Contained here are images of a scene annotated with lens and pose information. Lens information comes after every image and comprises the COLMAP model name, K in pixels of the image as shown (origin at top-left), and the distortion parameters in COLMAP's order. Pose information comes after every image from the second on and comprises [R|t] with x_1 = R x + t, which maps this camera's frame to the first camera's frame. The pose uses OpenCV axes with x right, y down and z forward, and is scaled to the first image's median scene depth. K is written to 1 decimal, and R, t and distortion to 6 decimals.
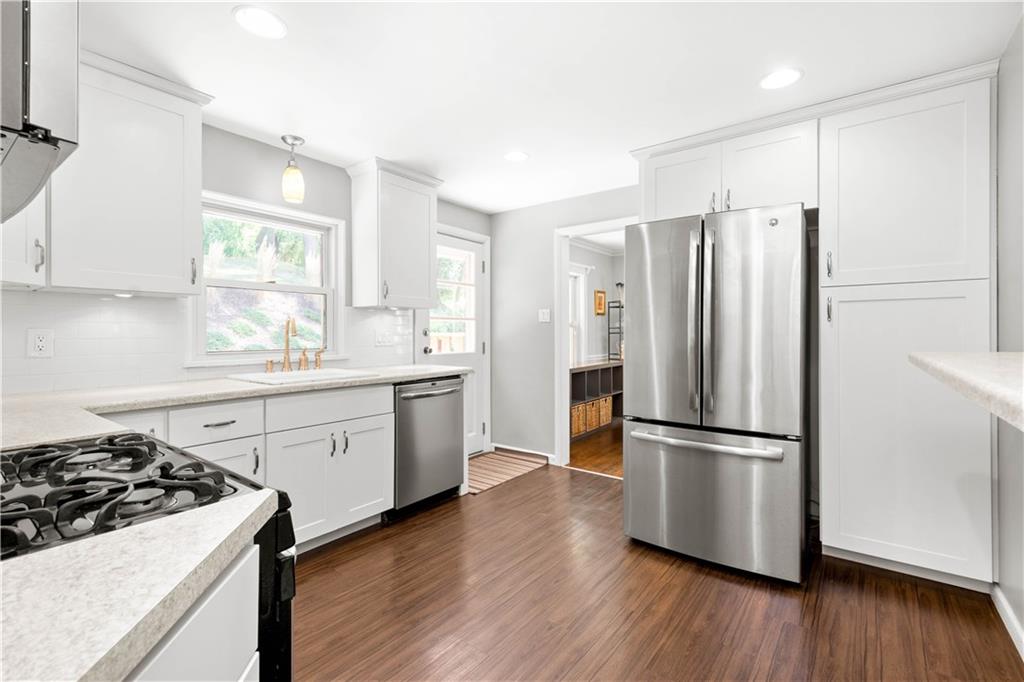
lens RADIAL K [[448.4, 0, 503.7], [0, 448.4, 331.2], [0, 0, 1]] dist [0.000114, -0.000128]
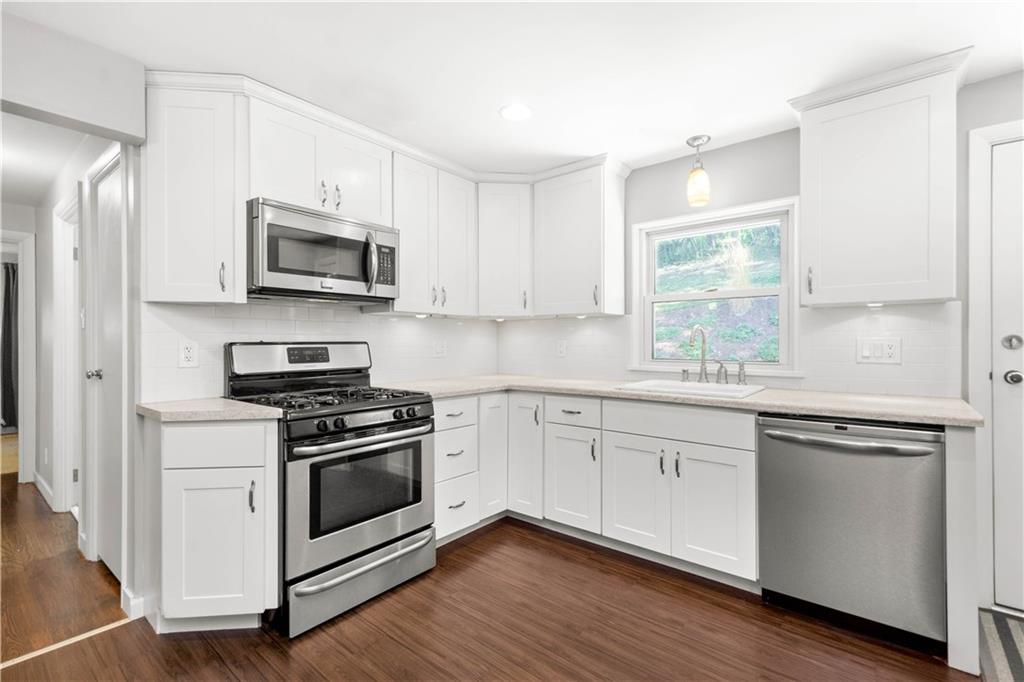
lens RADIAL K [[460.5, 0, 512.0], [0, 460.5, 341.0], [0, 0, 1]] dist [0.001633, 0.000187]
pose [[-0.027284, 0.000346, -0.999628, 0.517818], [0.005500, 0.999985, 0.000196, -0.002102], [0.999613, -0.005492, -0.027285, 0.622177]]
